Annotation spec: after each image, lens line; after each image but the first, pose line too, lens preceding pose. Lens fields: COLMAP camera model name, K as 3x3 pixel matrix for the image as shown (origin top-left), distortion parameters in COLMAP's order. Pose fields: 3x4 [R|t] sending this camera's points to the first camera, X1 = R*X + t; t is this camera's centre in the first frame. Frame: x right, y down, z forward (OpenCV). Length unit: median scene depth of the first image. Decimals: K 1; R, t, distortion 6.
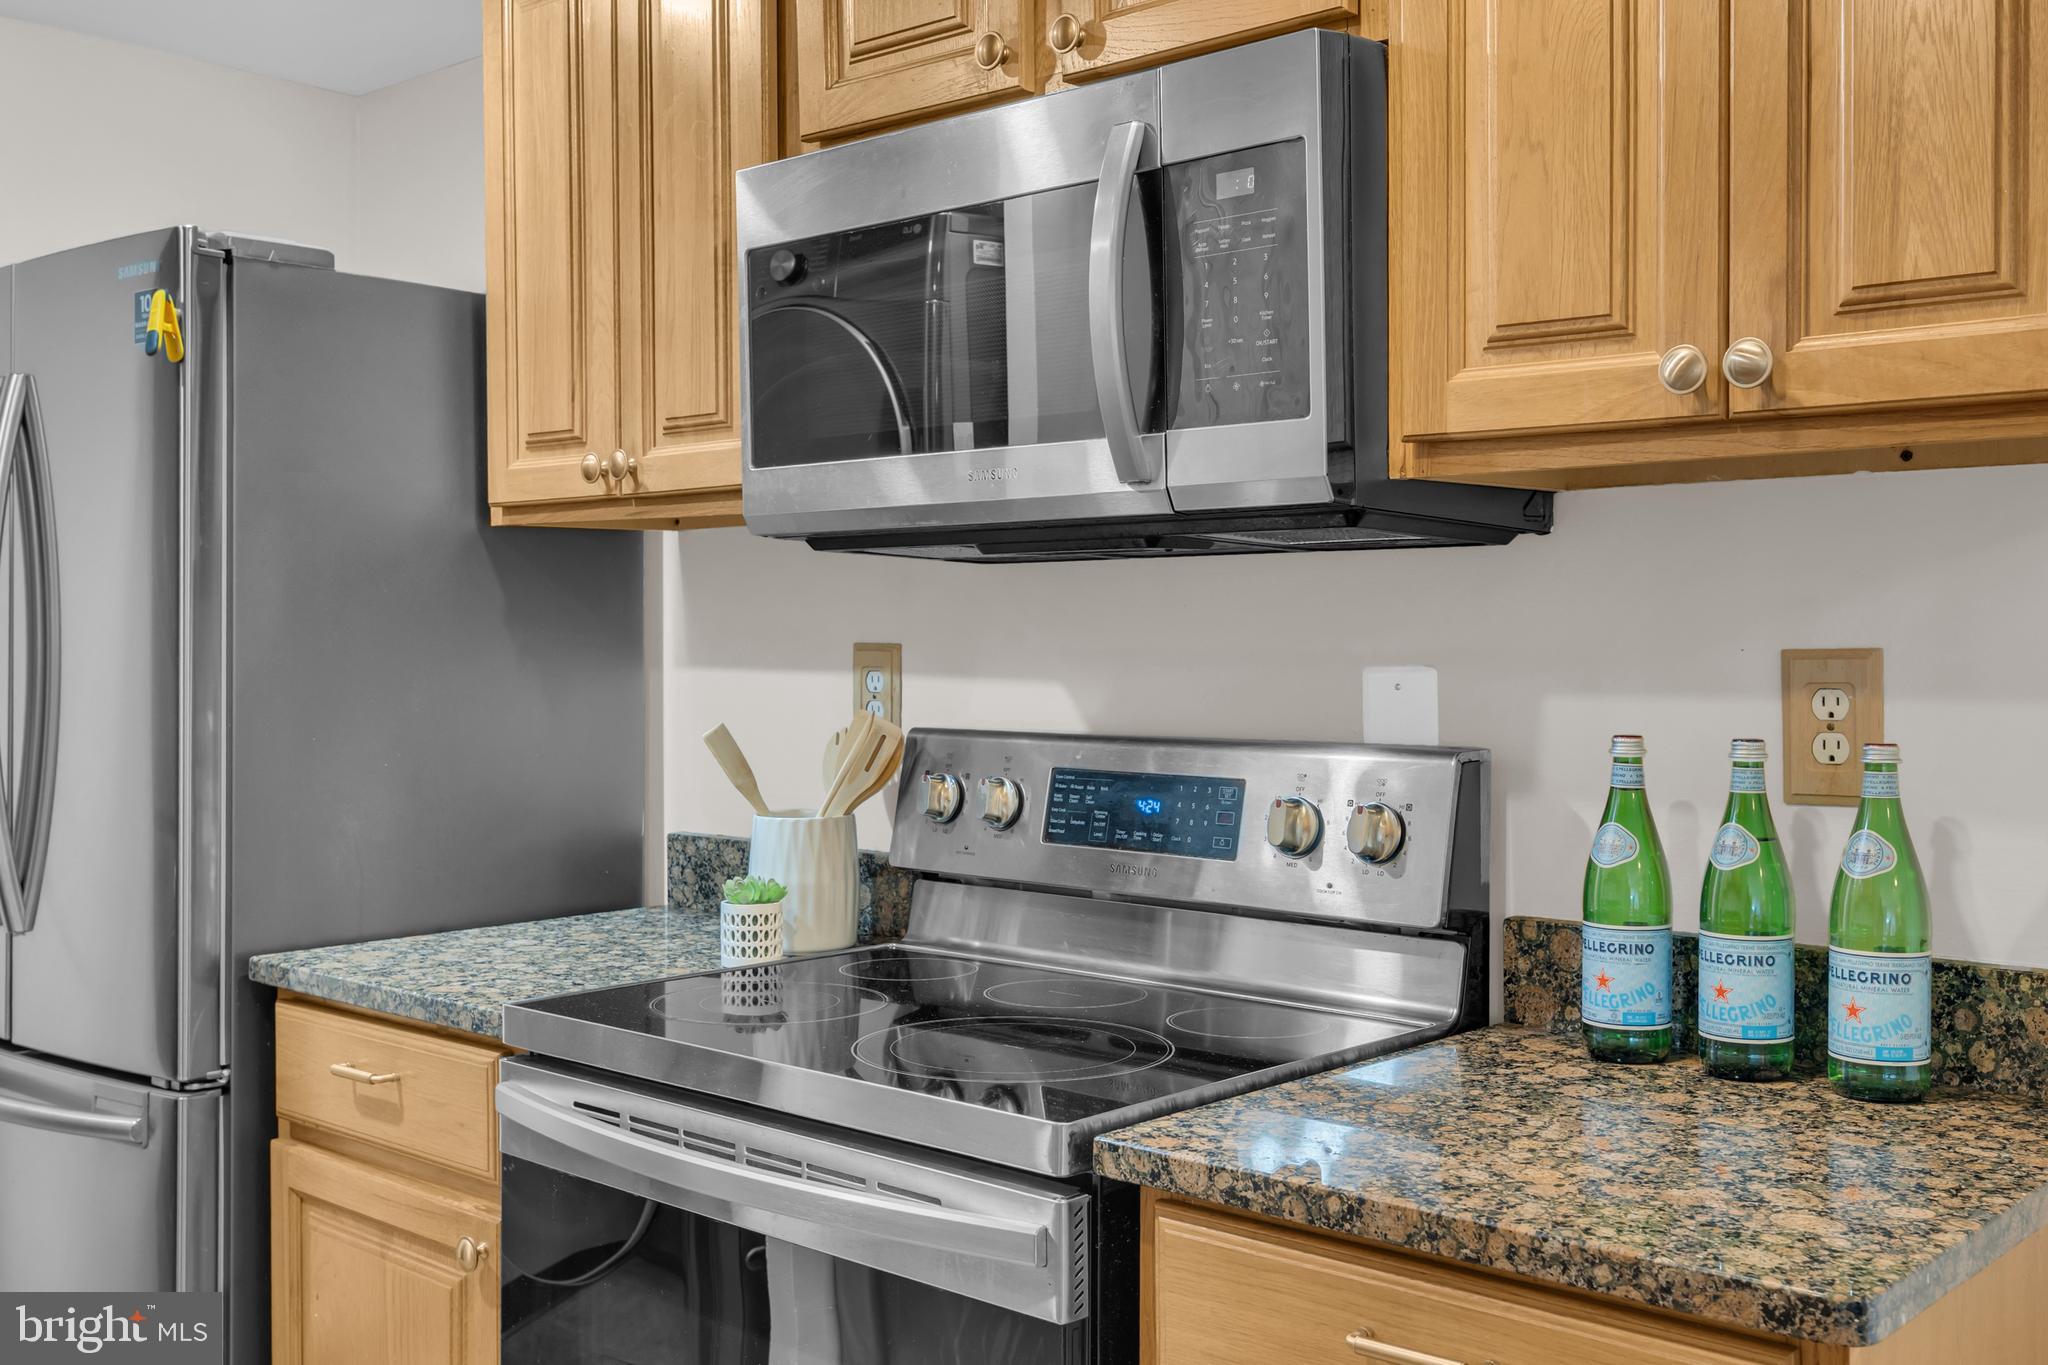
lens RADIAL K [[2003.6, 0, 1018.1], [0, 2003.6, 653.2], [0, 0, 1]] dist [0.001557, 0.012741]
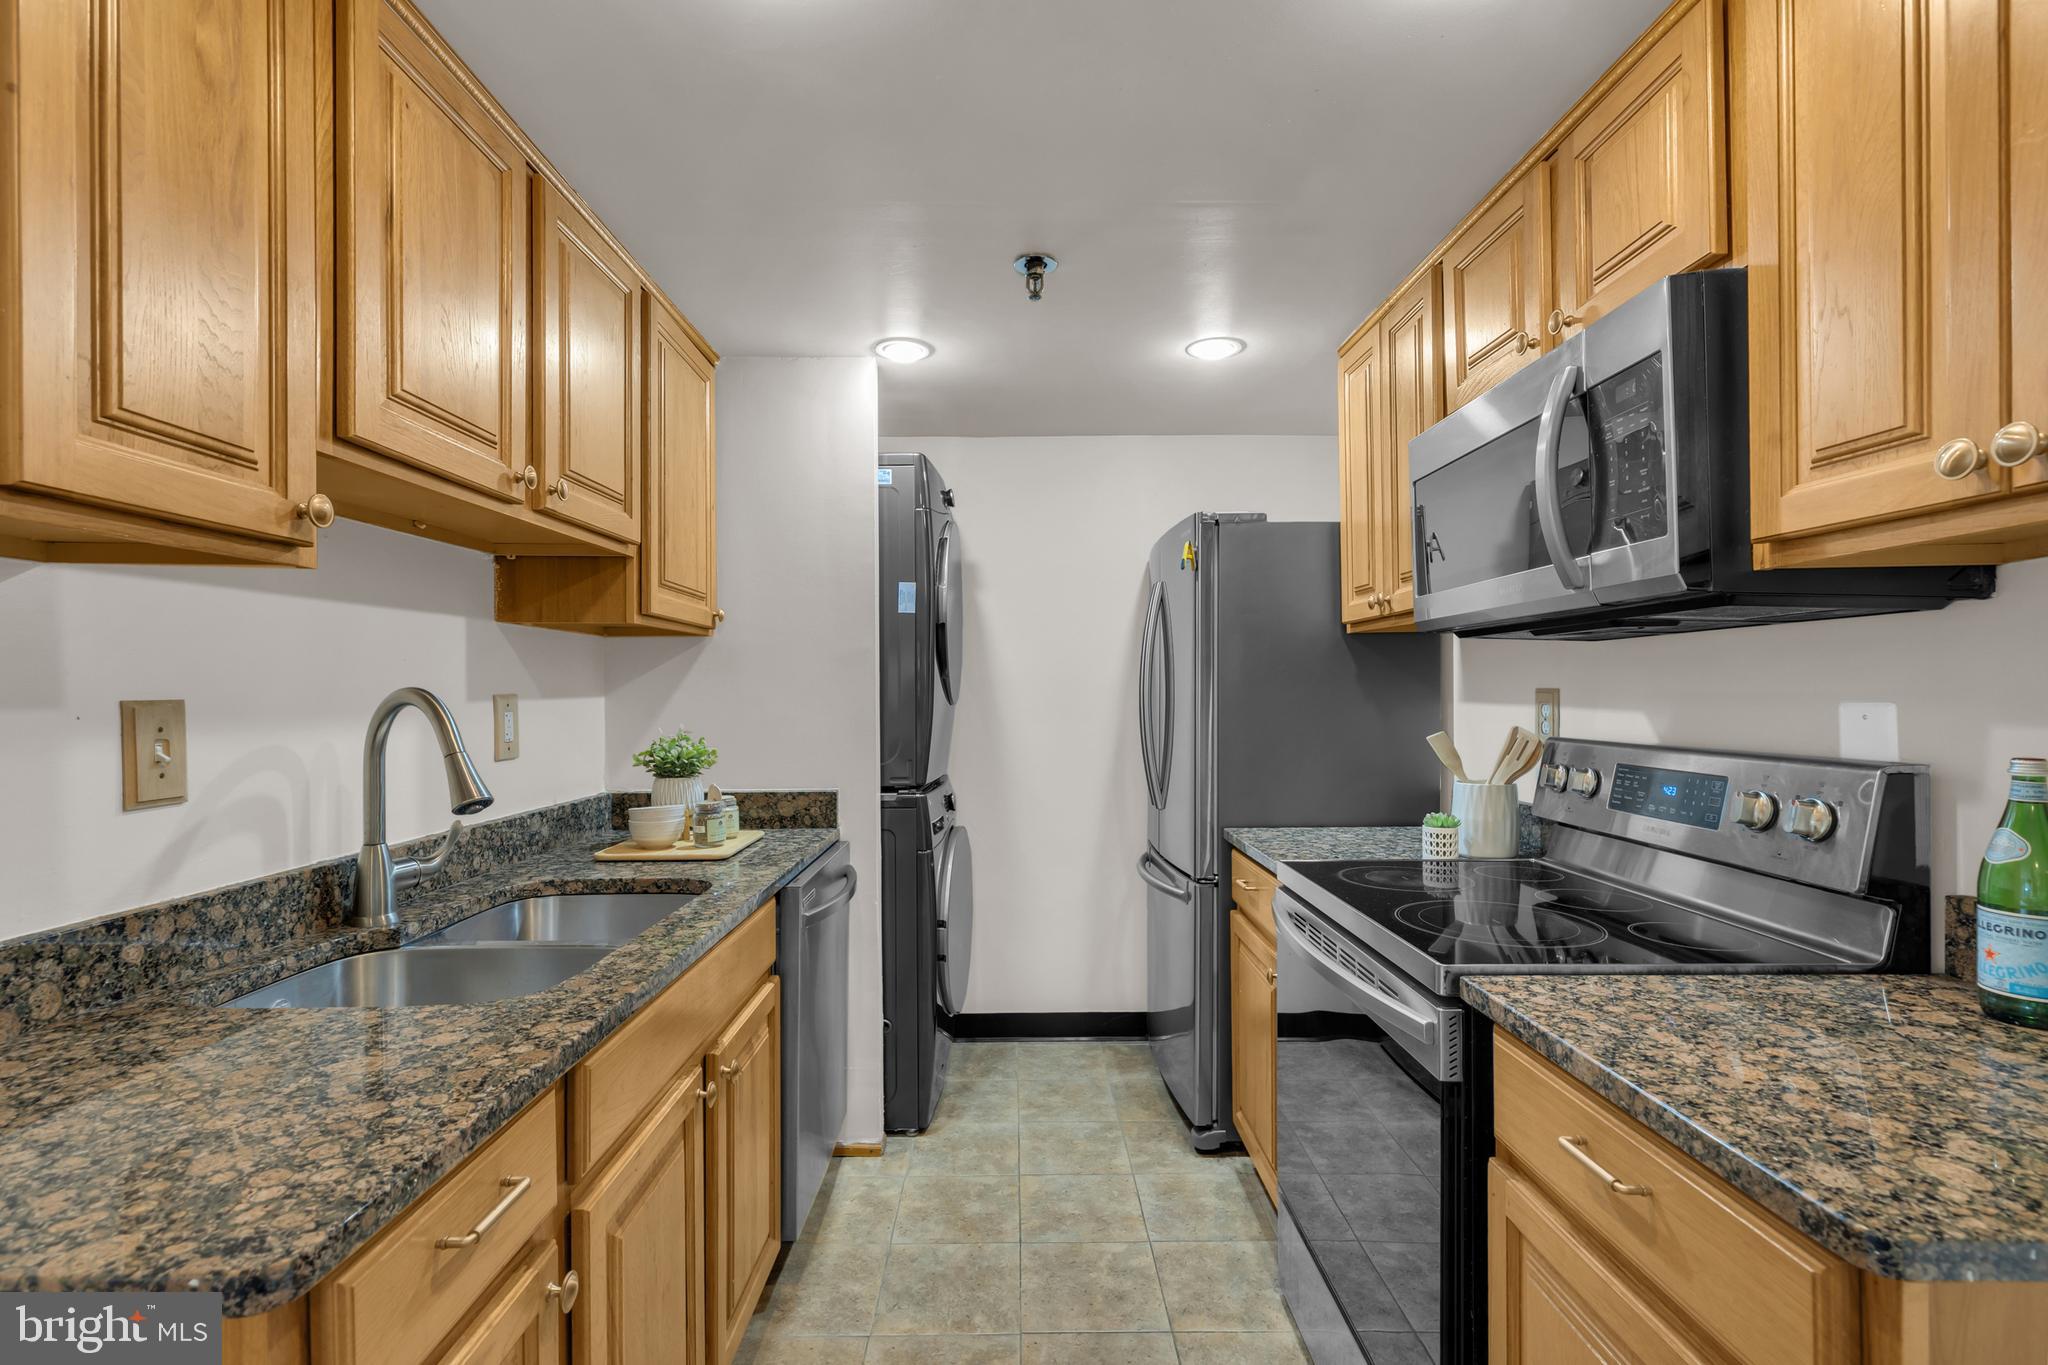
lens RADIAL K [[915.6, 0, 1023.6], [0, 915.6, 697.5], [0, 0, 1]] dist [0.002427, 0.000997]
pose [[0.677218, -0.000308, -0.735782, 0.306377], [0.000702, 1.000000, 0.000227, 0.003228], [0.735782, -0.000670, 0.677219, 0.169325]]
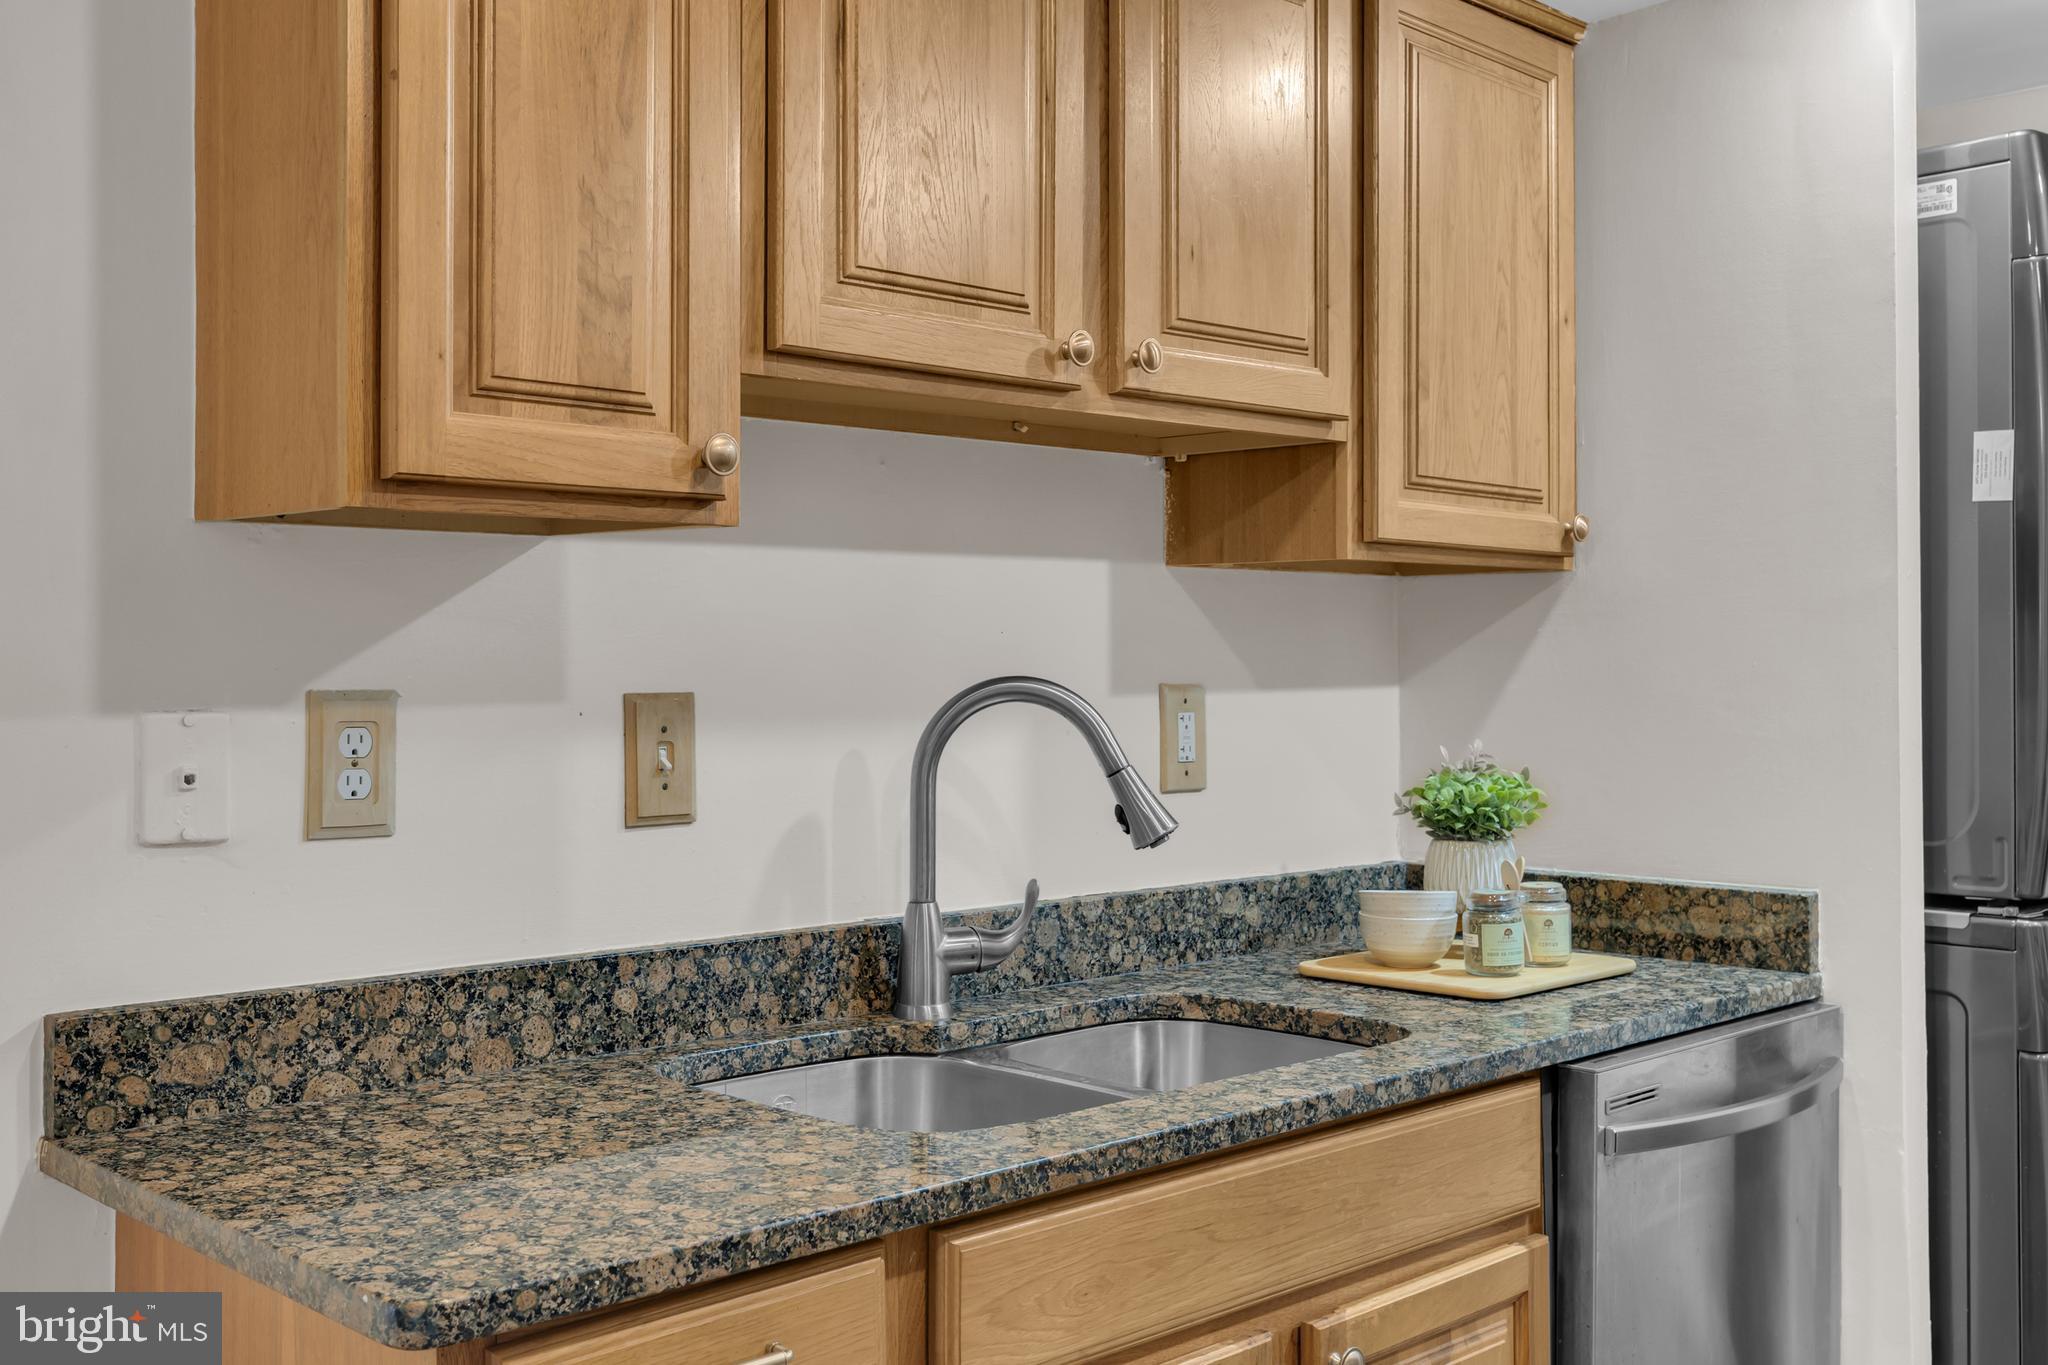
lens RADIAL K [[2003.6, 0, 1018.1], [0, 2003.6, 653.2], [0, 0, 1]] dist [0.001557, 0.012741]
pose [[-0.069312, -0.010077, -0.997544, 0.733138], [-0.005824, 0.999936, -0.009697, -0.017070], [0.997578, 0.005137, -0.069366, 0.656656]]
